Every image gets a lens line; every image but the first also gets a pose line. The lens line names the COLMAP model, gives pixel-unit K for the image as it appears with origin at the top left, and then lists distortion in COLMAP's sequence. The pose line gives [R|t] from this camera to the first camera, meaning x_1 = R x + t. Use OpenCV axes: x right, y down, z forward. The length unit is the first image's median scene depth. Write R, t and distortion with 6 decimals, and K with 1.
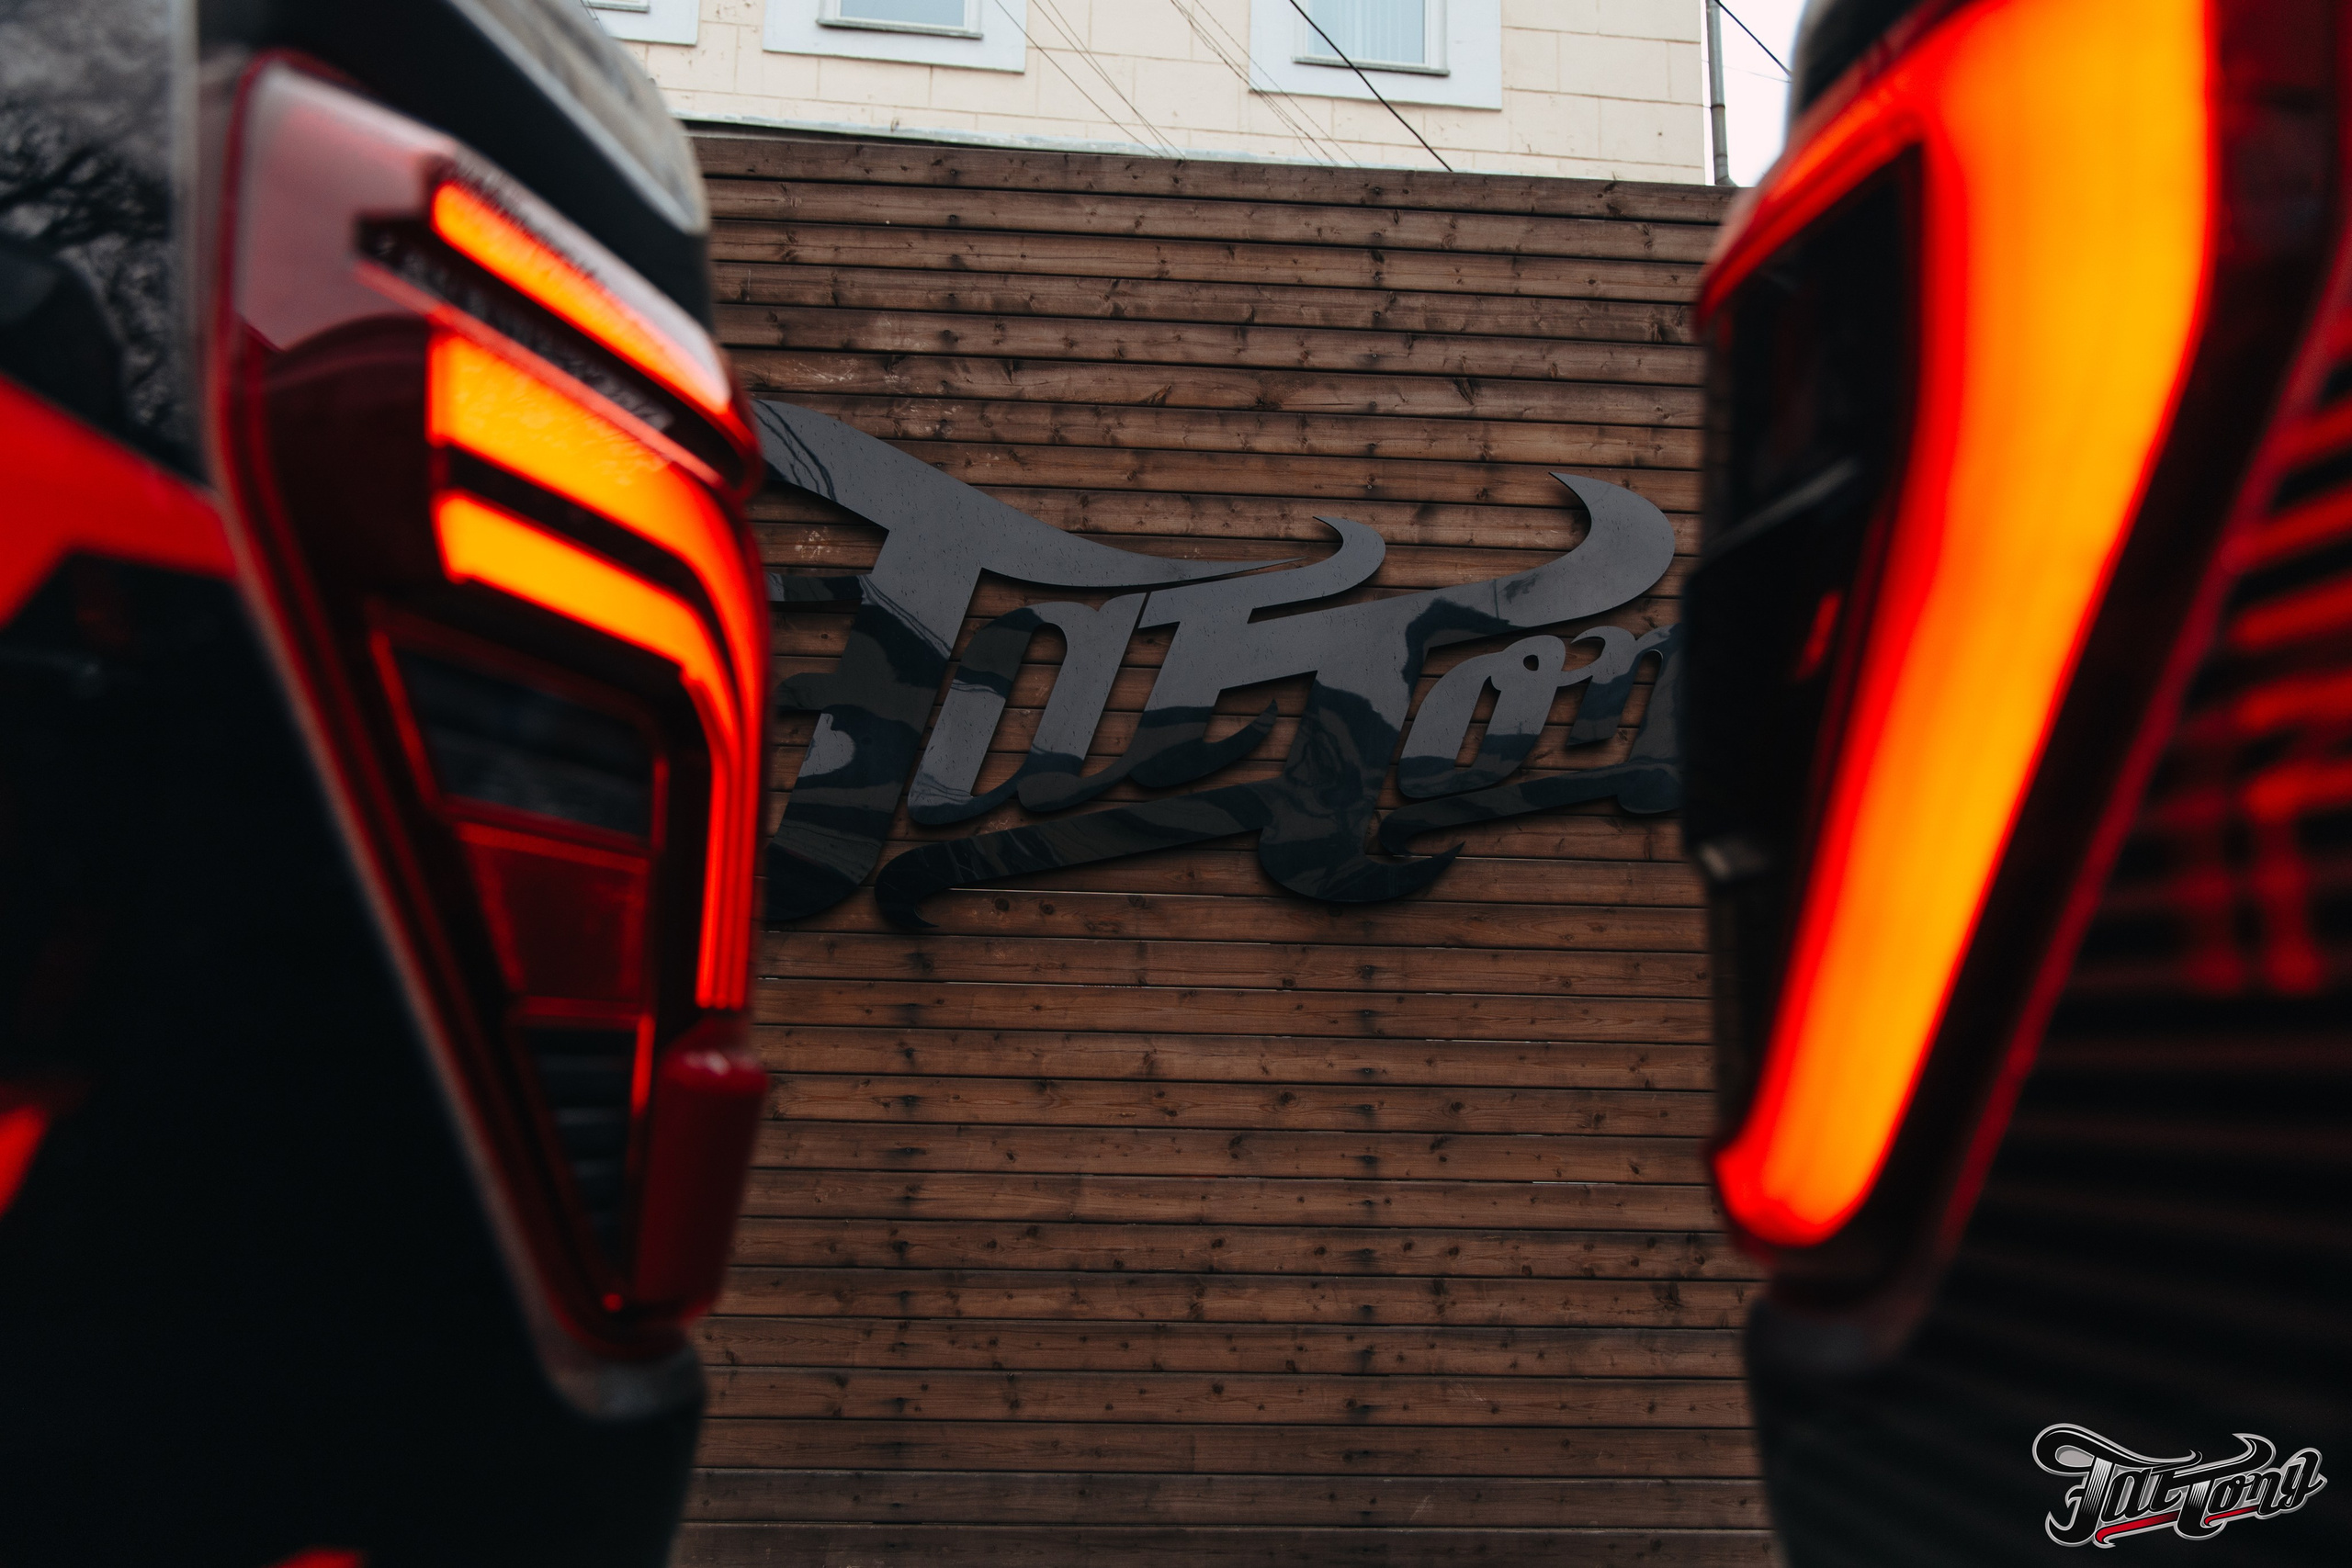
lens RADIAL K [[1902.3, 0, 1172.8], [0, 1902.3, 773.6], [0, 0, 1]] dist [-0.002173, -0.000441]
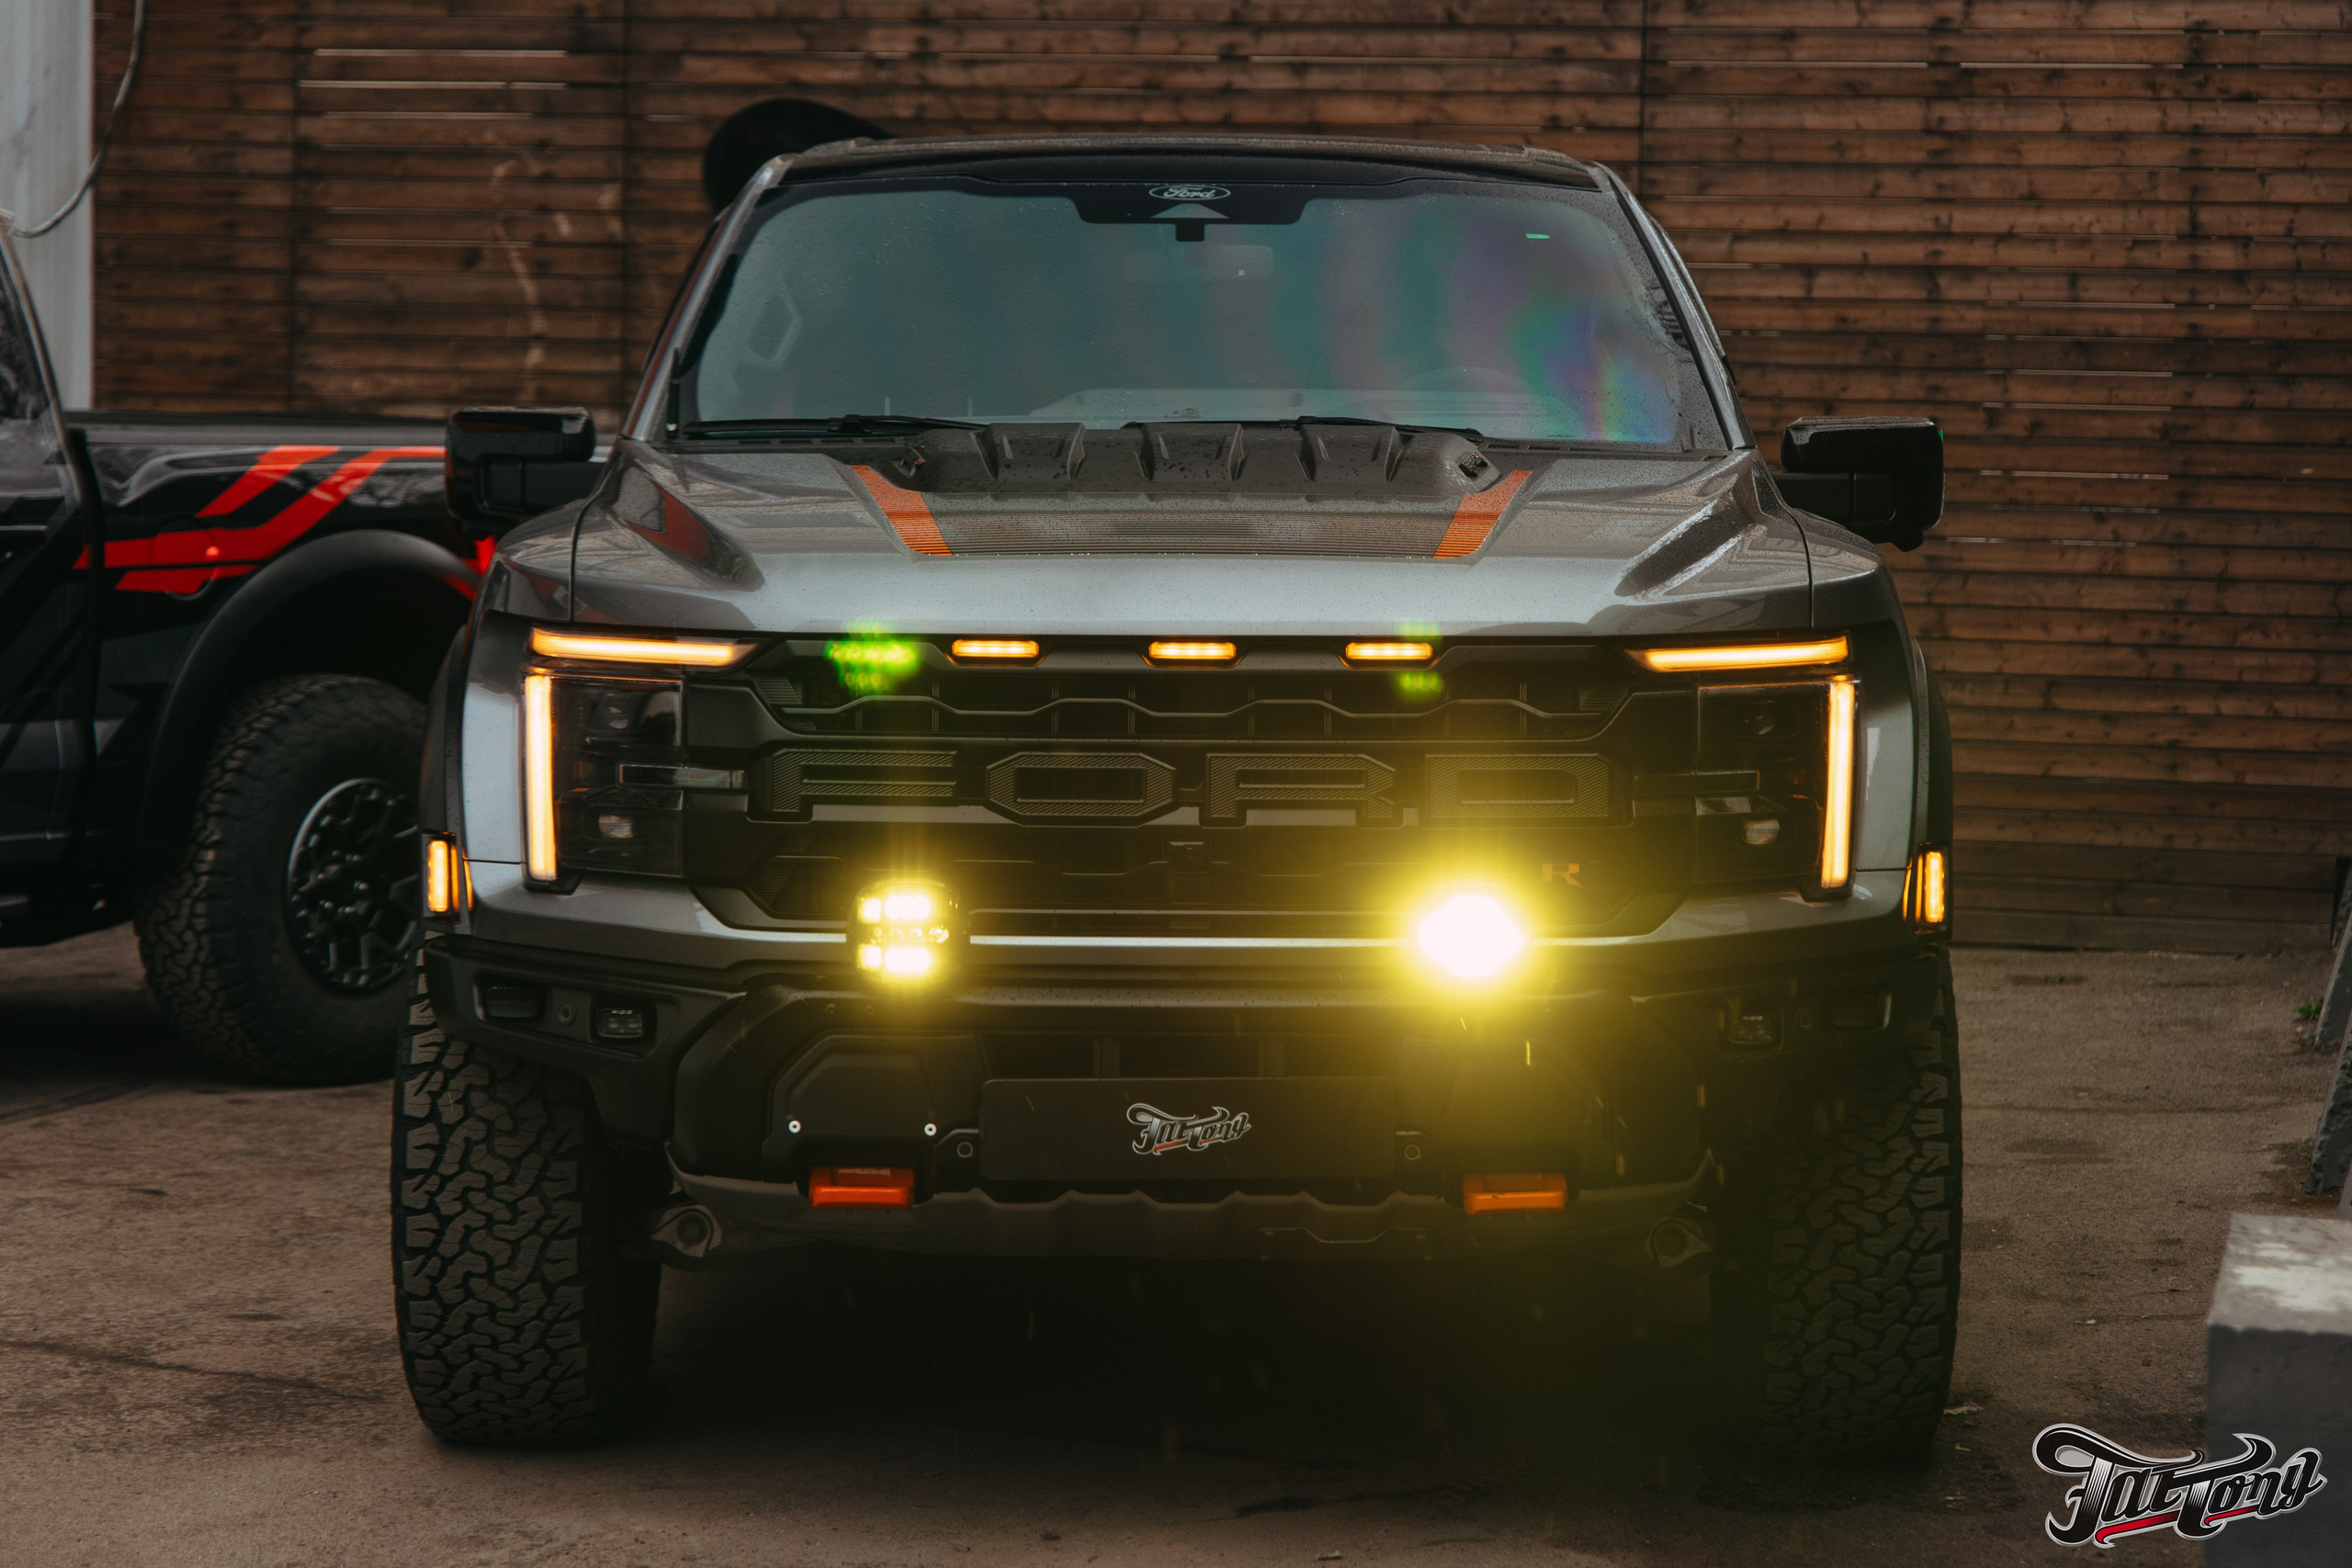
lens RADIAL K [[5377.8, 0, 1216.5], [0, 5377.8, 723.7], [0, 0, 1]] dist [0.037269, 0.102563]
pose [[0.965766, 0.015630, -0.258945, 1.092350], [0.036259, 0.980252, 0.194399, -0.492458], [0.256870, -0.197132, 0.946127, -2.694862]]
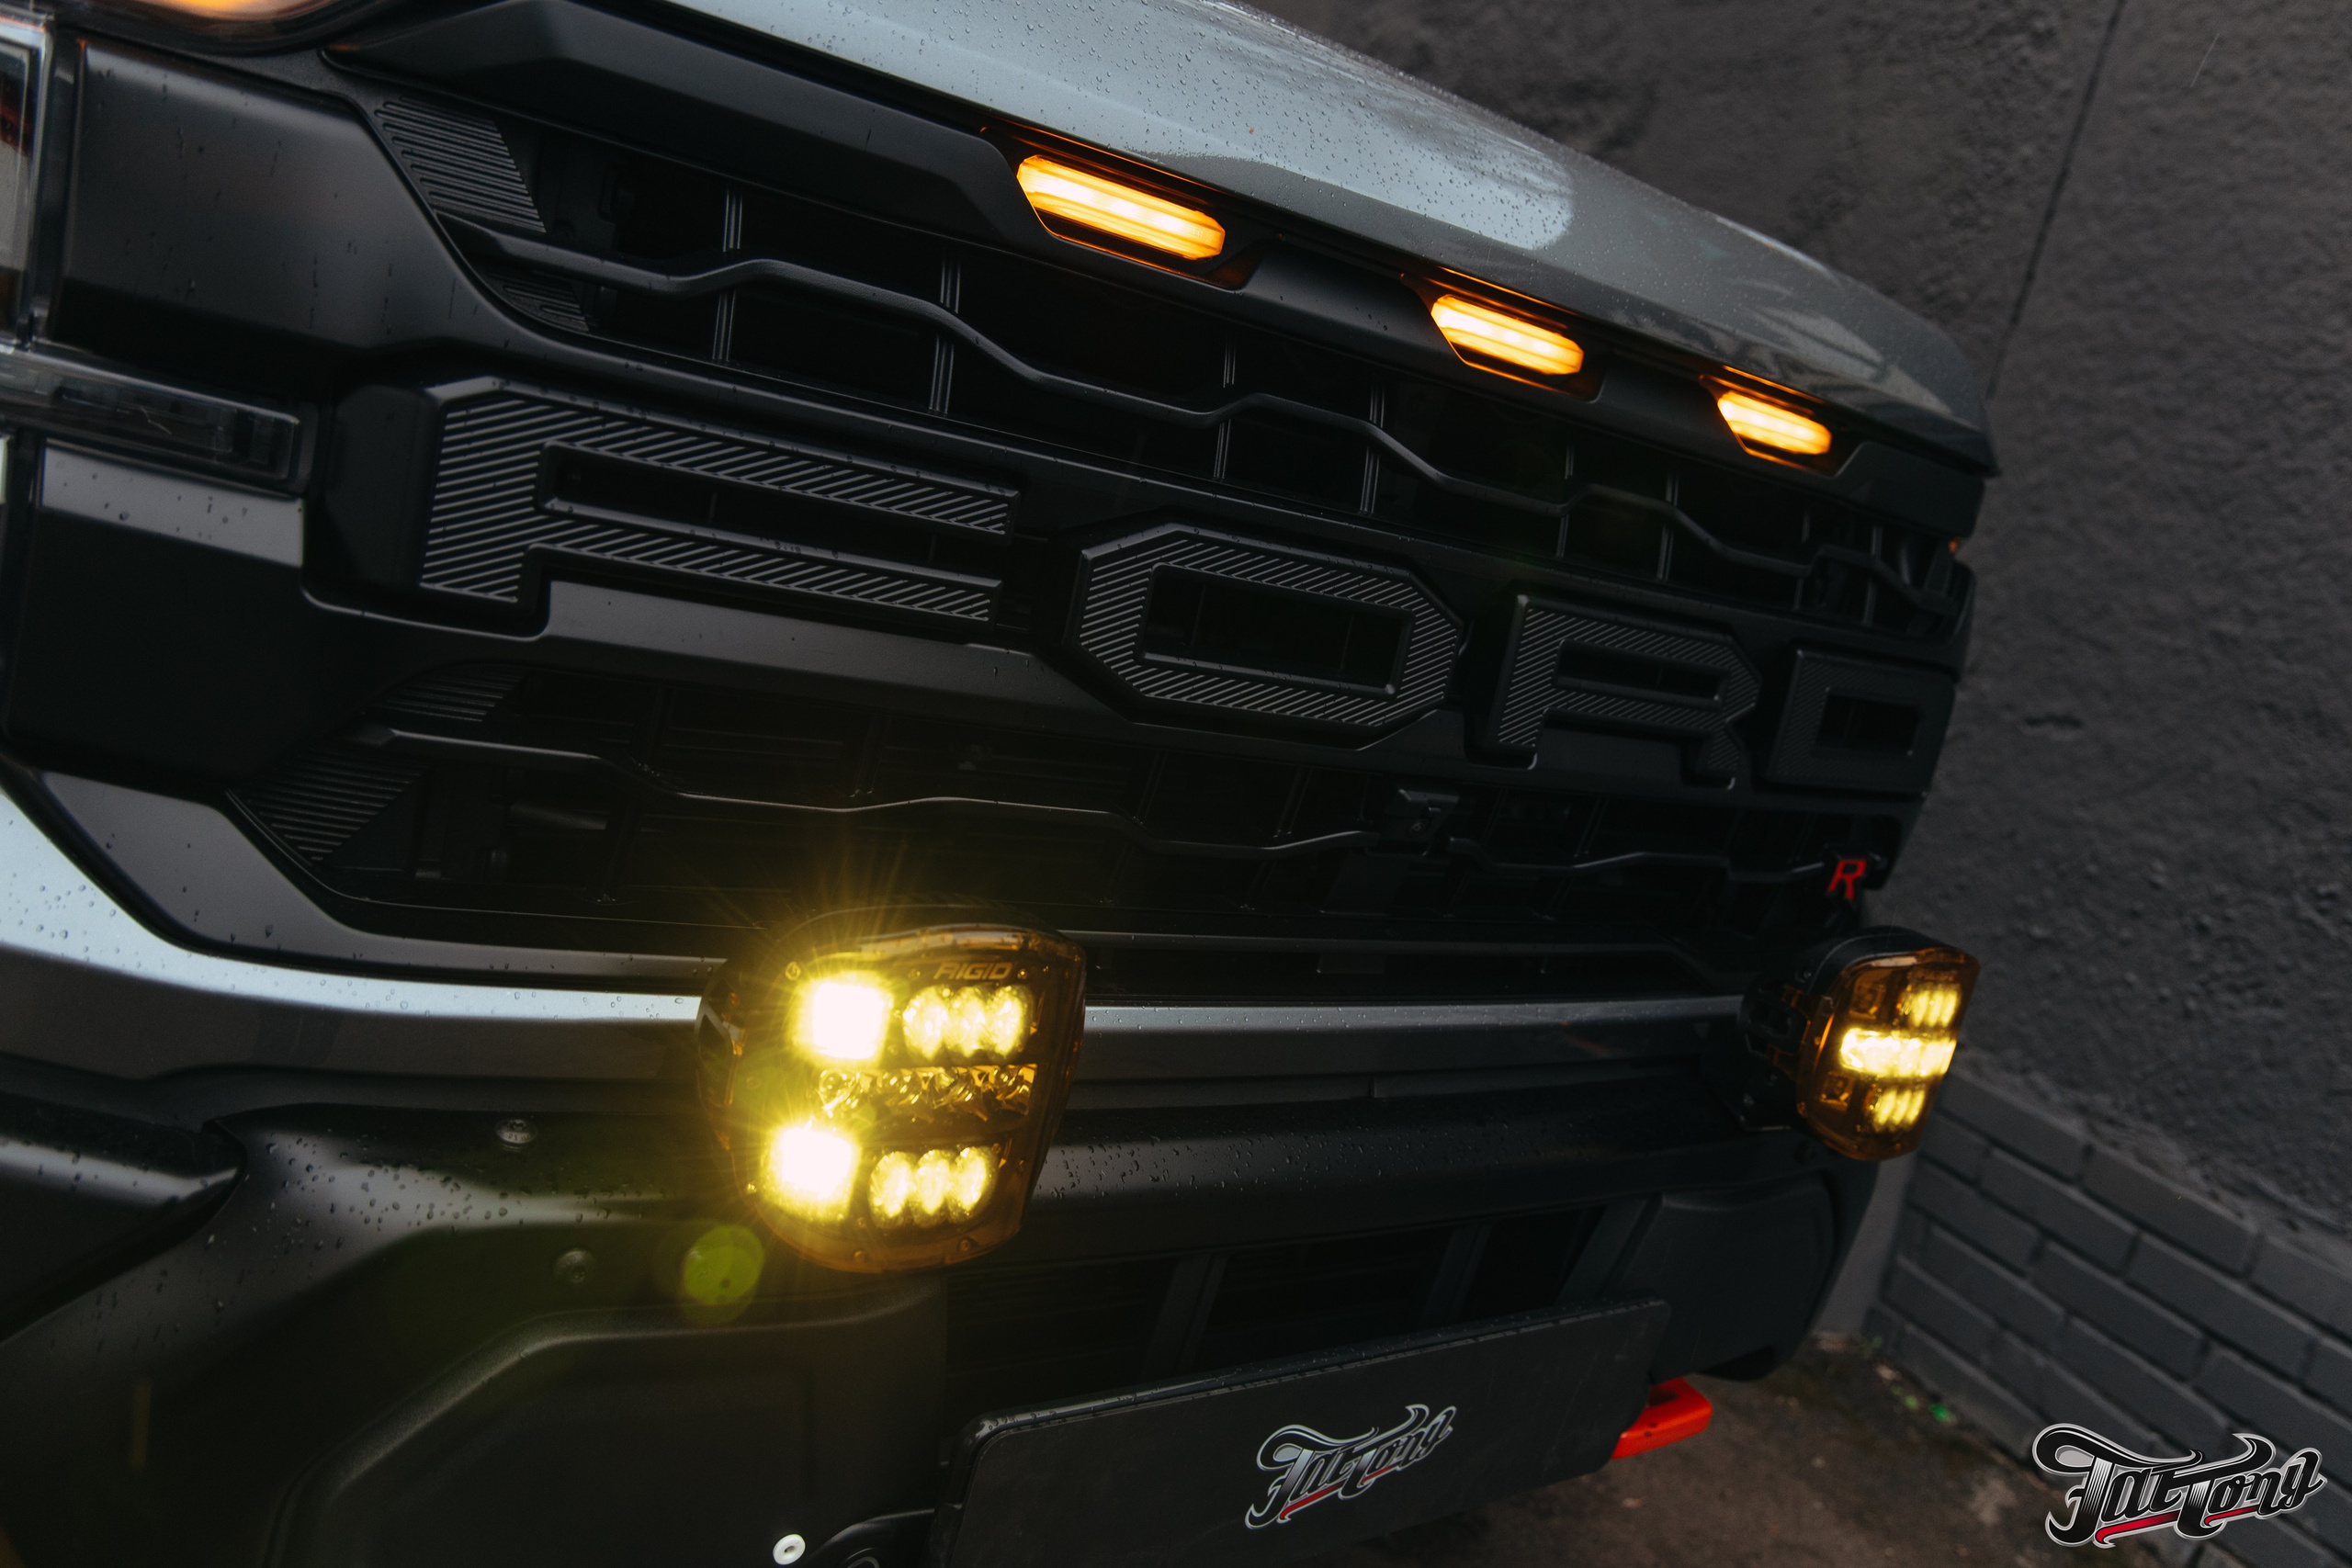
lens RADIAL K [[1902.3, 0, 1172.8], [0, 1902.3, 773.6], [0, 0, 1]] dist [-0.002173, -0.000441]
pose [[0.902384, 0.146965, 0.405098, 0.510634], [-0.290857, 0.901344, 0.320906, -0.199401], [-0.317971, -0.407406, 0.856105, -1.301621]]
